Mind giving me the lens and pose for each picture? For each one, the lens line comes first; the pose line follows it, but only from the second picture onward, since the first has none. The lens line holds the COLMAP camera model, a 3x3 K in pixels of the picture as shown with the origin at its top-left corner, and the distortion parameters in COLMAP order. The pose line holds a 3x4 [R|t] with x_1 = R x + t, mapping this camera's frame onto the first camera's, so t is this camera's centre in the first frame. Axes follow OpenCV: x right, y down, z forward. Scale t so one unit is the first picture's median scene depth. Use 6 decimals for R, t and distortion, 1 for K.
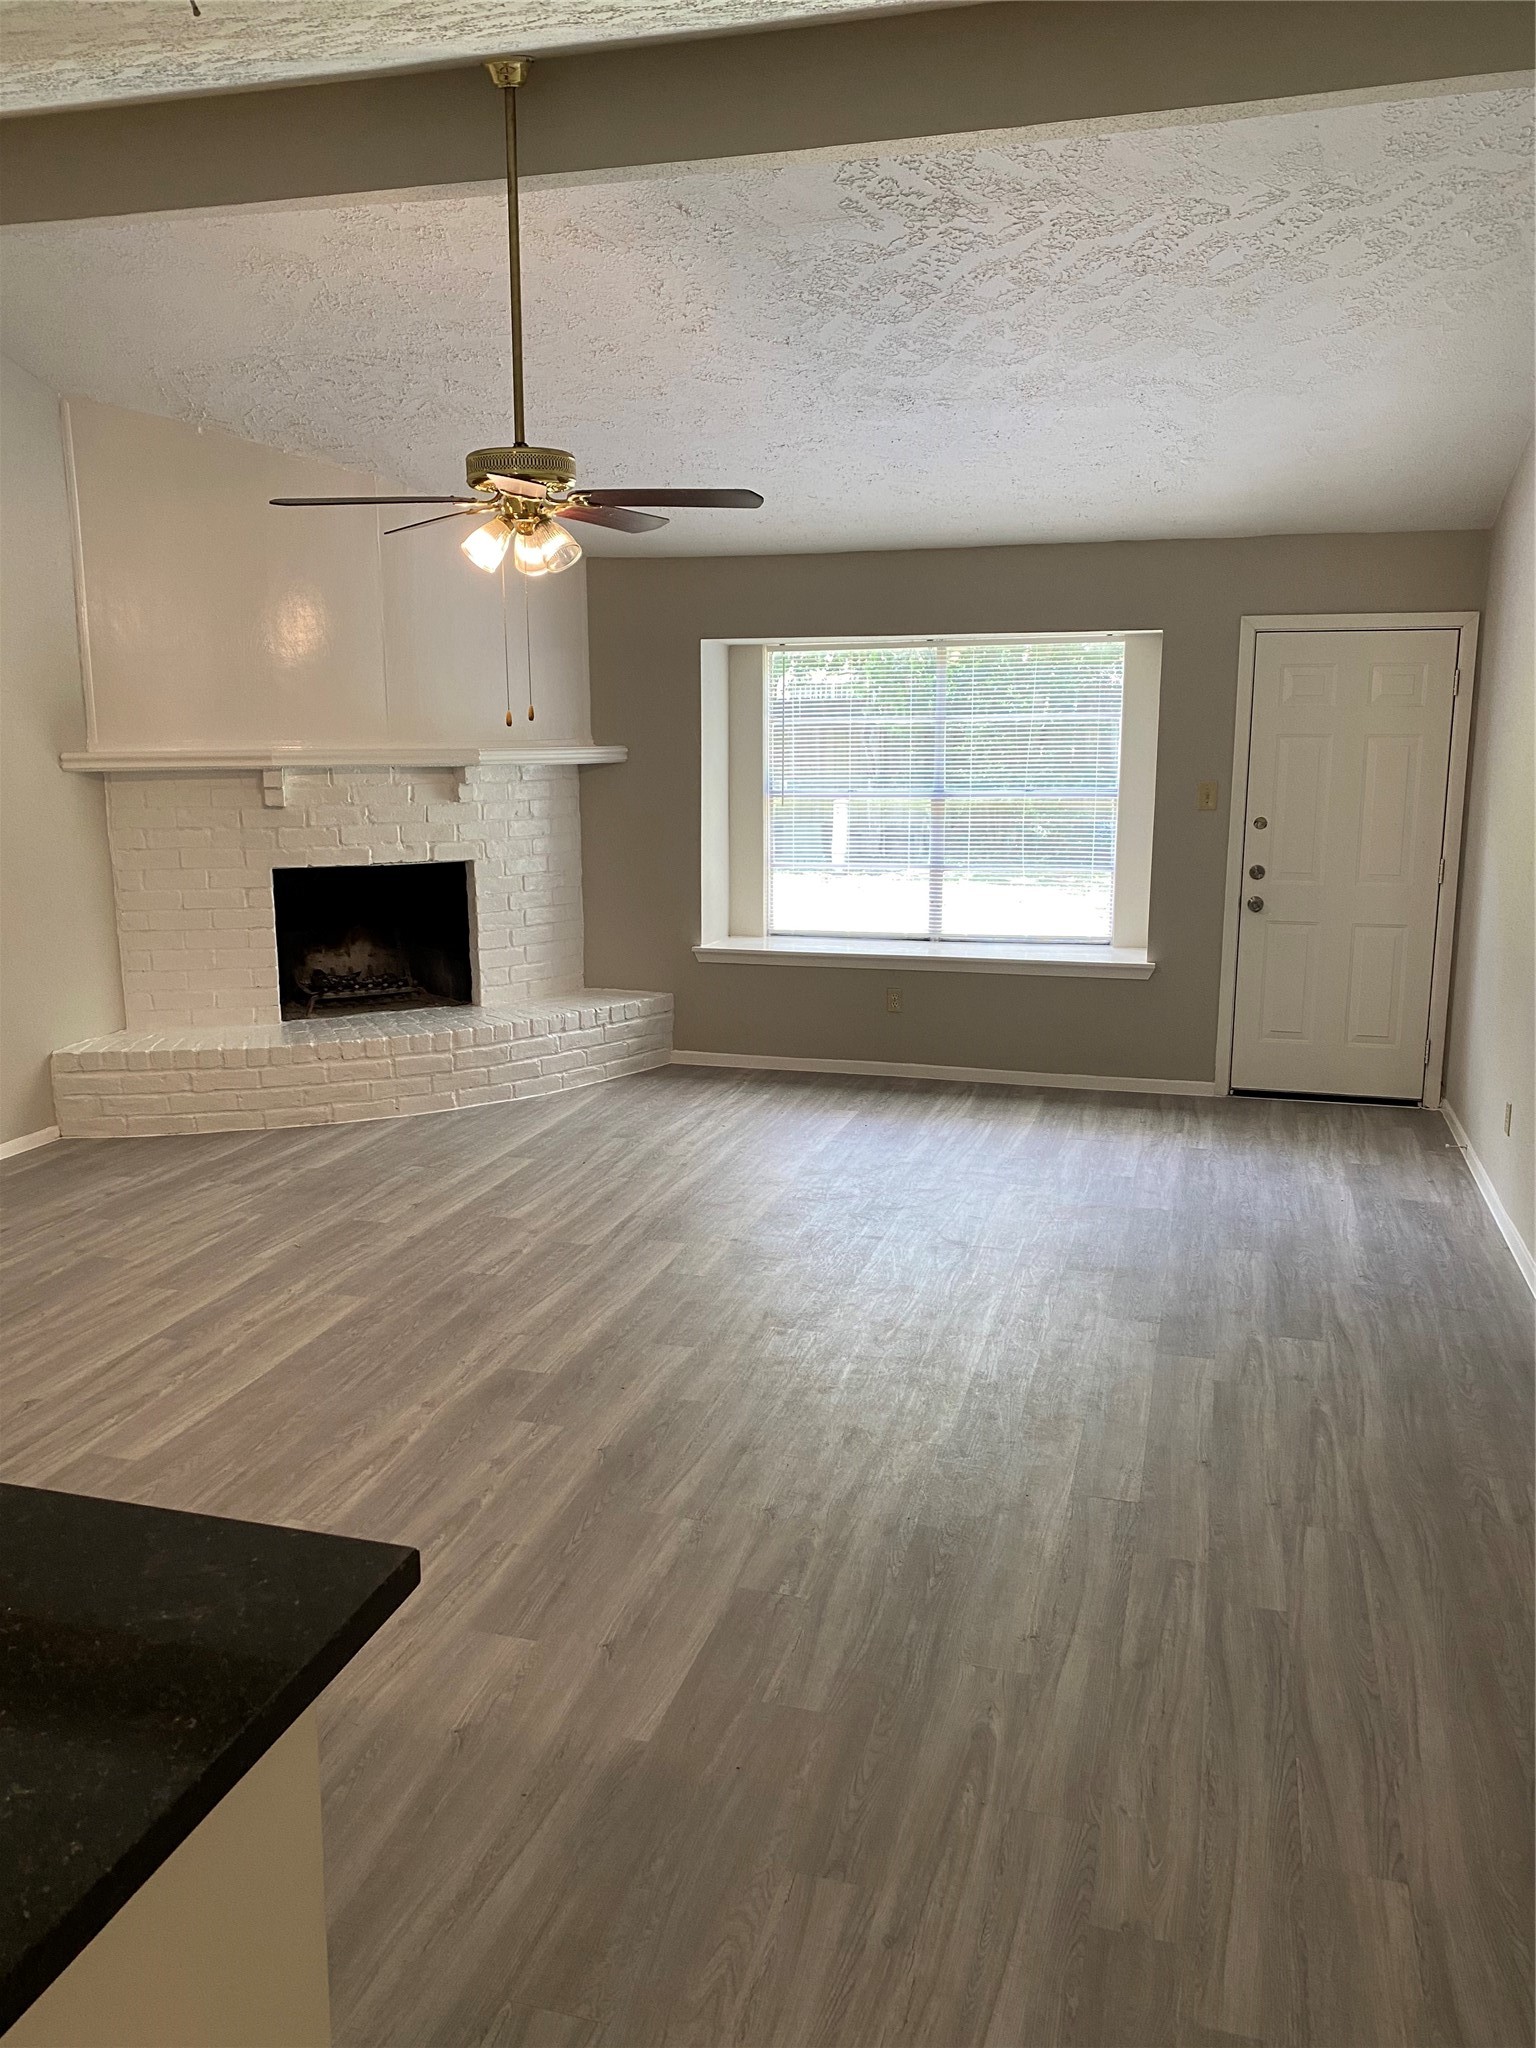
lens RADIAL K [[1591.5, 0, 745.7], [0, 1591.5, 1023.3], [0, 0, 1]] dist [0.073119, -0.094533]
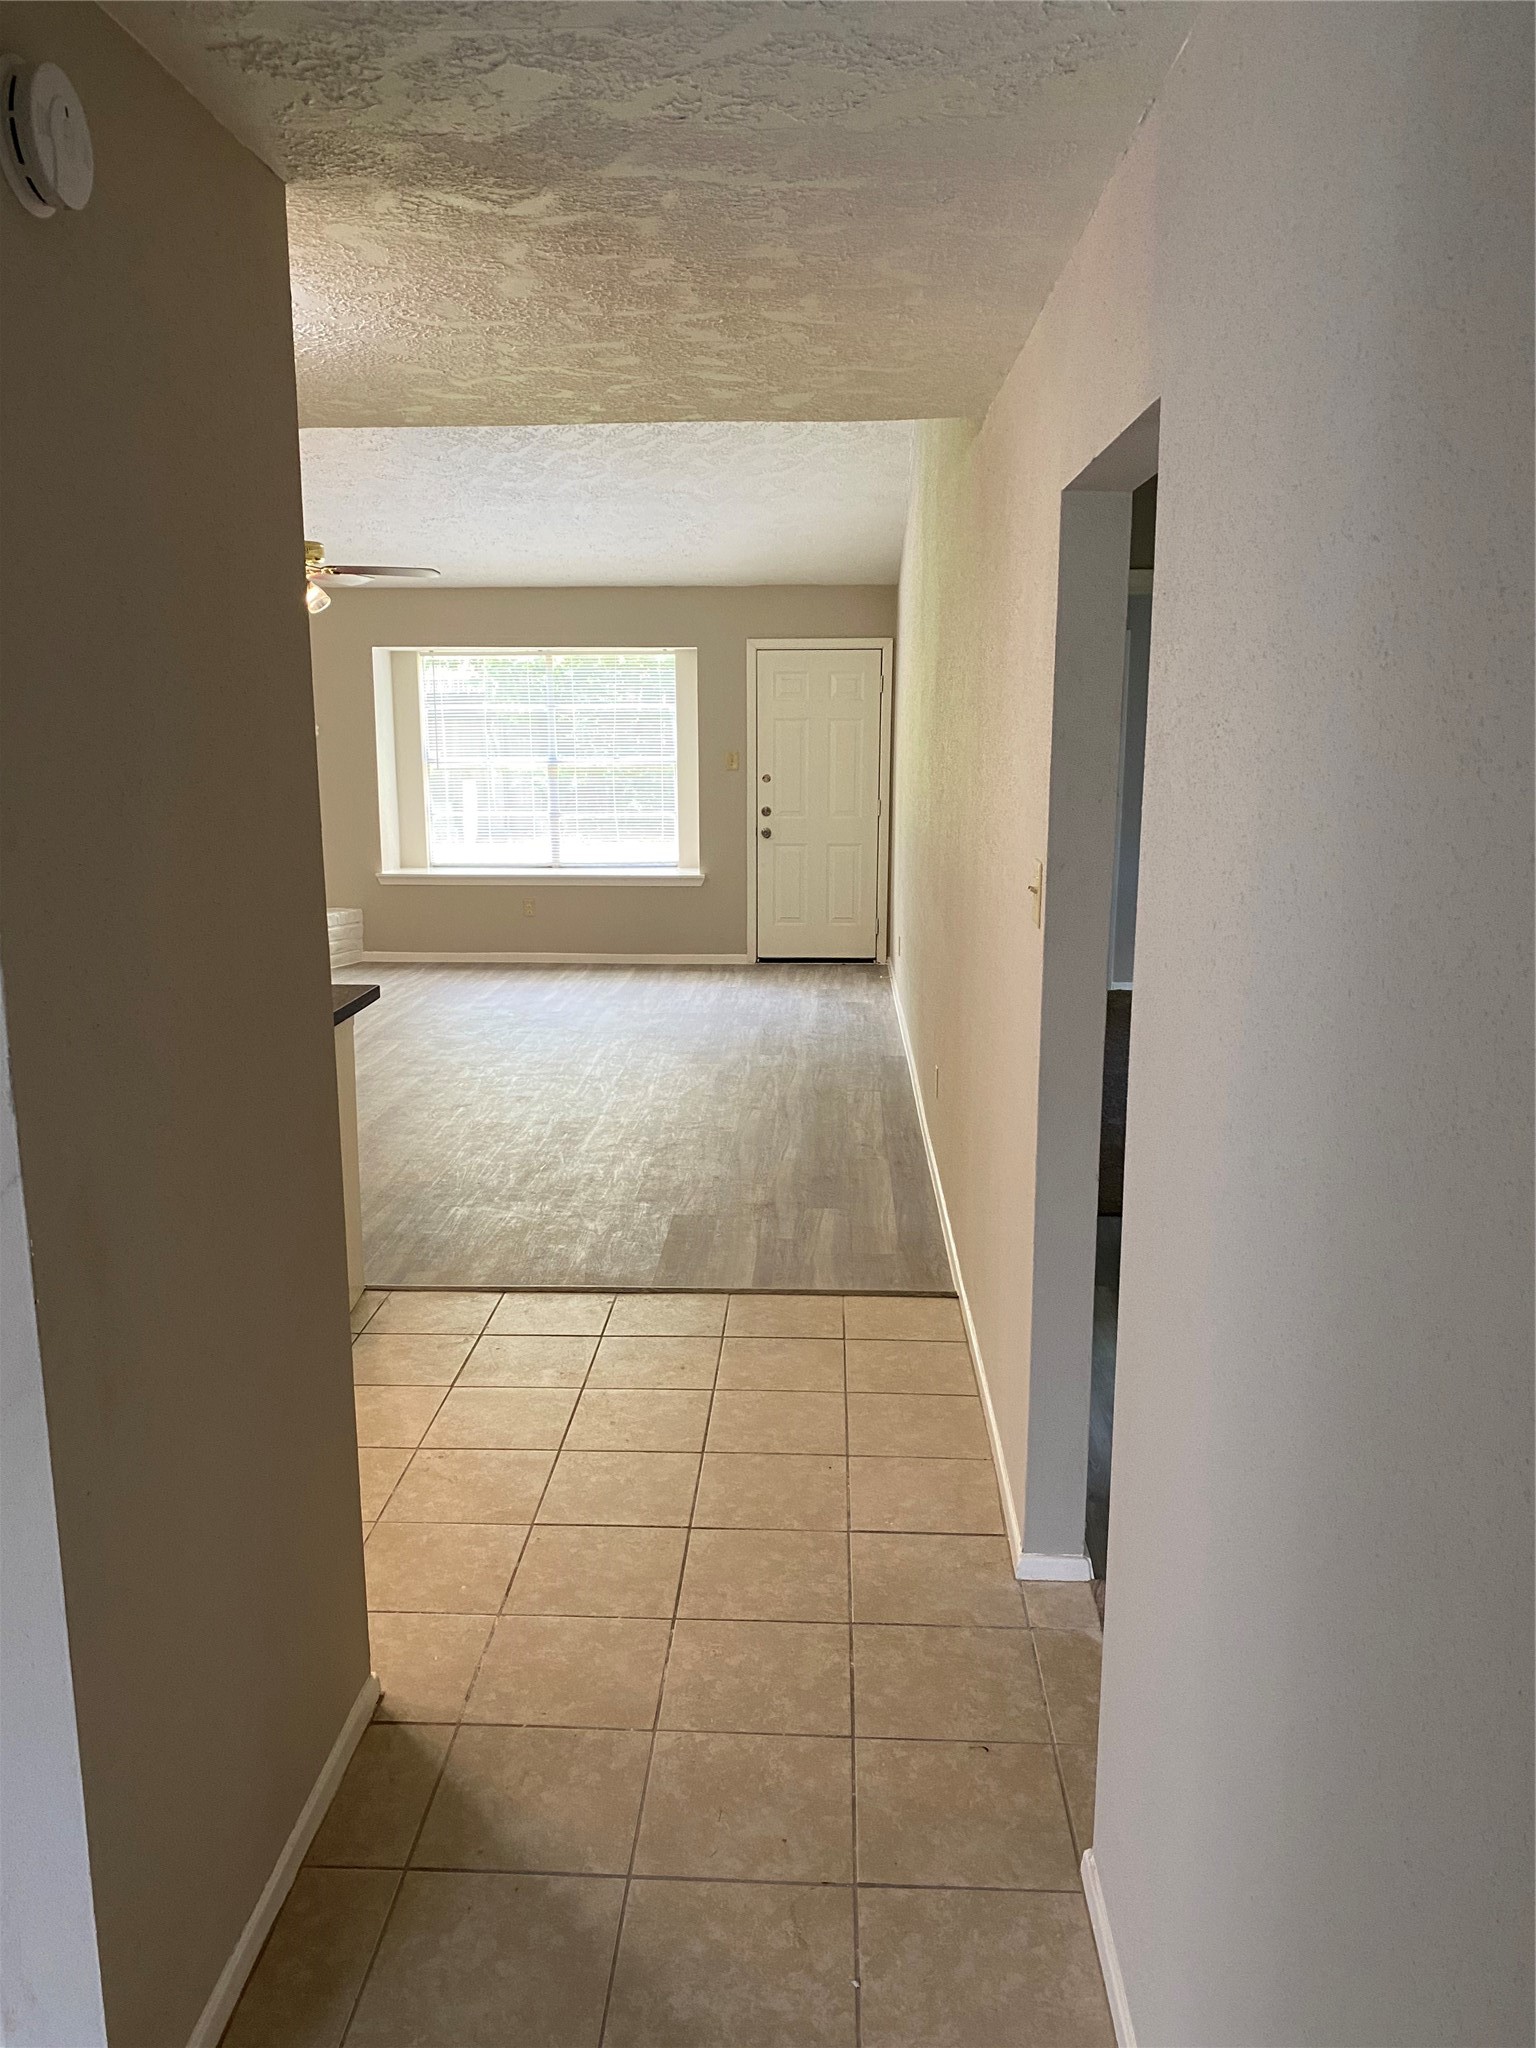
lens RADIAL K [[1591.5, 0, 775.0], [0, 1591.5, 1045.9], [0, 0, 1]] dist [0.073119, -0.094533]
pose [[0.967424, -0.047602, 0.248644, -0.055790], [0.043847, 0.998825, 0.020624, 0.095216], [-0.249334, -0.009050, 0.968375, -0.452710]]
